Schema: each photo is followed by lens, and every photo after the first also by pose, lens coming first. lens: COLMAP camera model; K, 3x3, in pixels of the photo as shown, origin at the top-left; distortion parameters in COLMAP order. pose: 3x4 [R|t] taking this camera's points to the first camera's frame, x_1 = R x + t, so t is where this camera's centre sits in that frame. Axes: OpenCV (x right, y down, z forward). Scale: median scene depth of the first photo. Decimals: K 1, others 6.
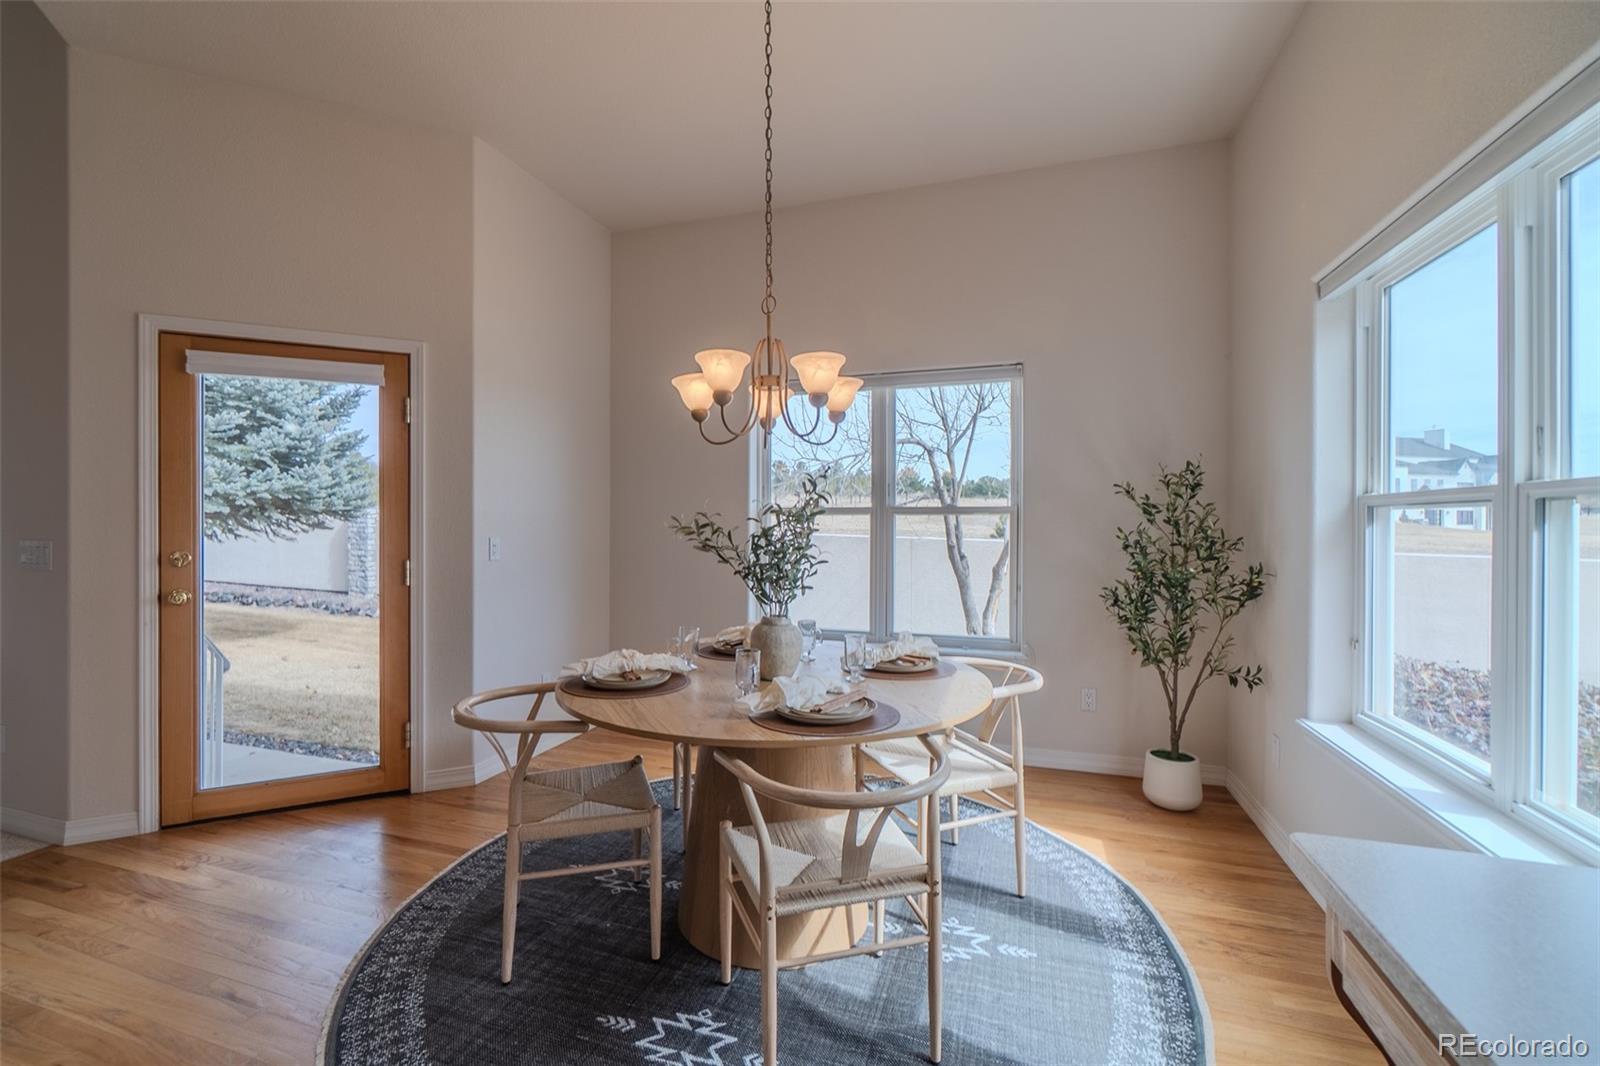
lens RADIAL K [[686.8, 0, 786.5], [0, 686.8, 524.3], [0, 0, 1]] dist [-0.009470, -0.000022]
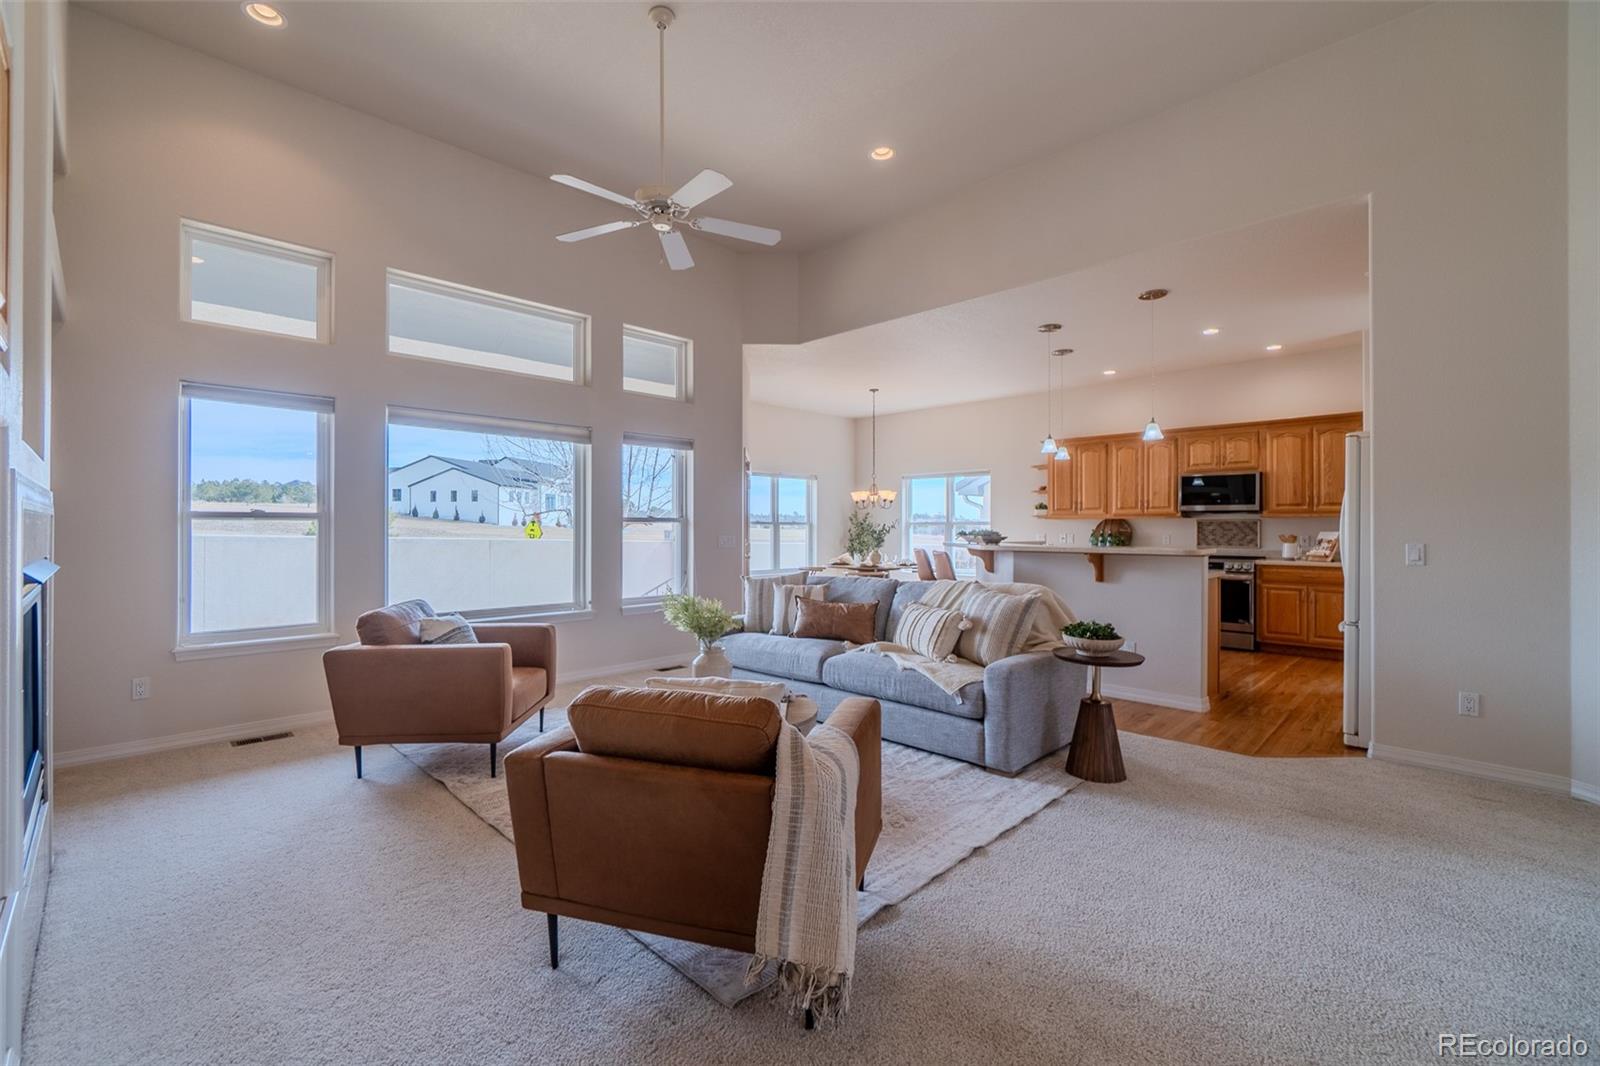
lens RADIAL K [[677.8, 0, 790.3], [0, 677.8, 524.8], [0, 0, 1]] dist [-0.007135, 0.000117]
pose [[0.442562, 0.002988, 0.896733, -2.221805], [0.003601, 0.999980, -0.005110, 0.001143], [-0.896730, 0.005491, 0.442543, -0.222335]]
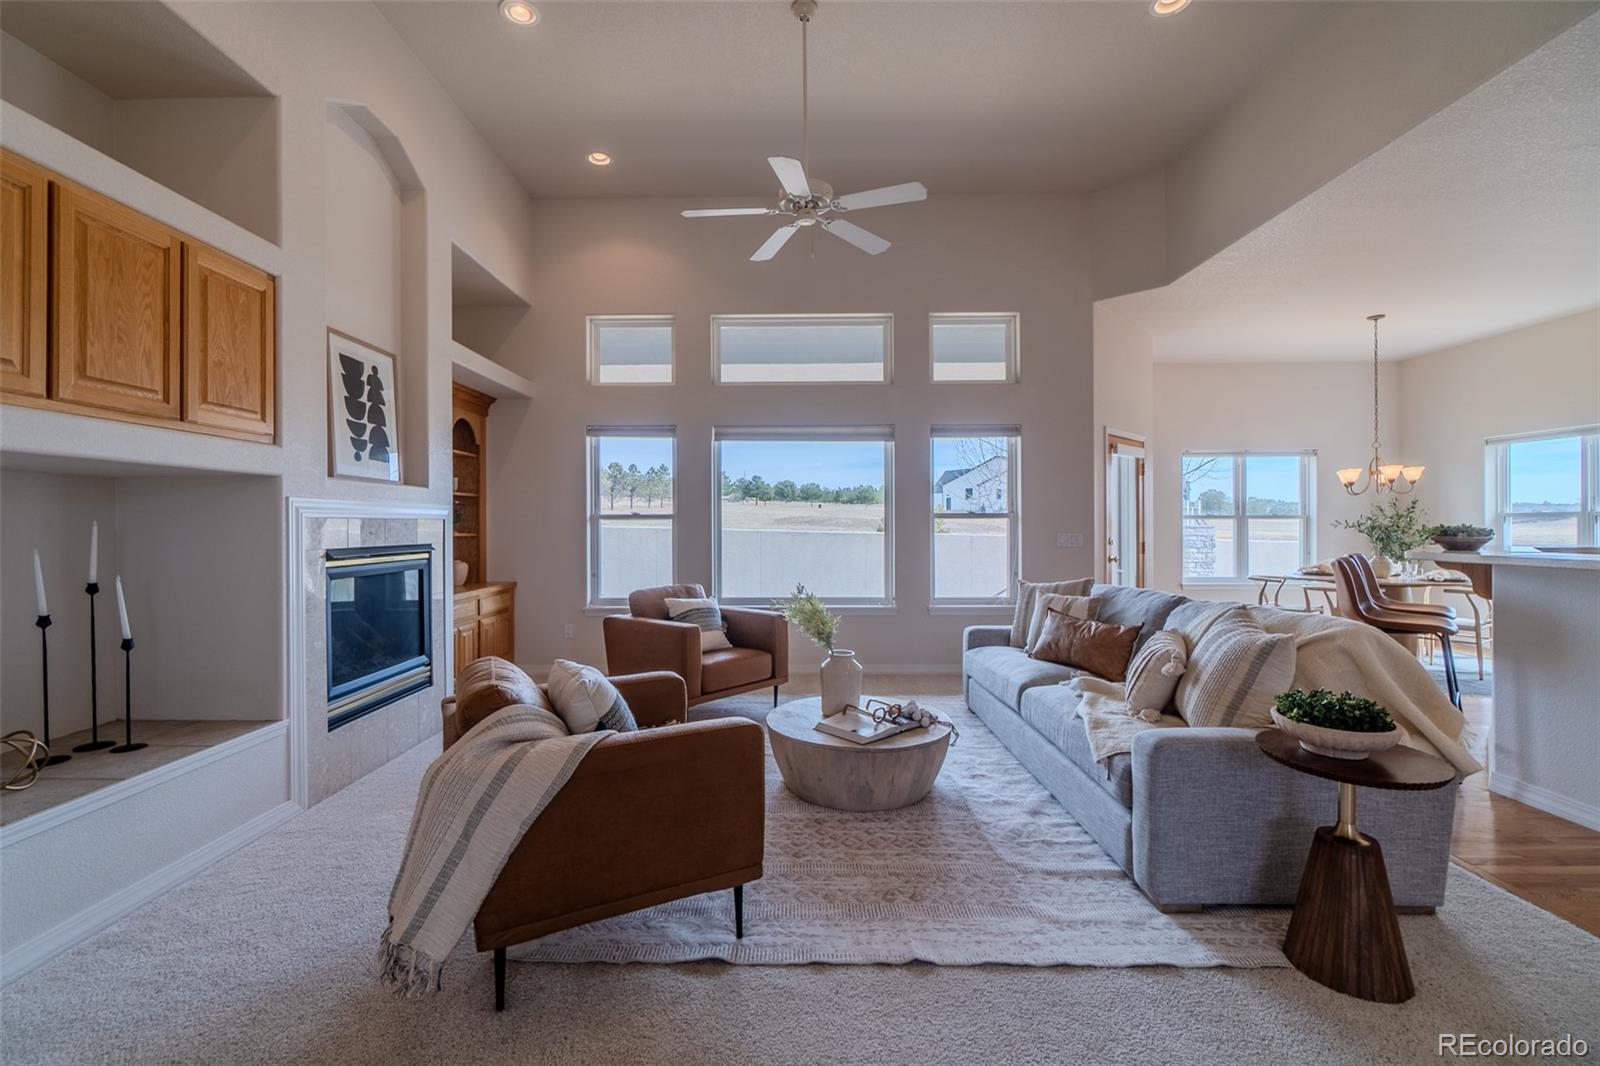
lens RADIAL K [[686.8, 0, 786.5], [0, 686.8, 524.3], [0, 0, 1]] dist [-0.009470, -0.000022]
pose [[0.951141, -0.004427, 0.308725, -1.793704], [0.005983, 0.999974, -0.004092, 0.002893], [-0.308699, 0.005739, 0.951143, -0.525443]]
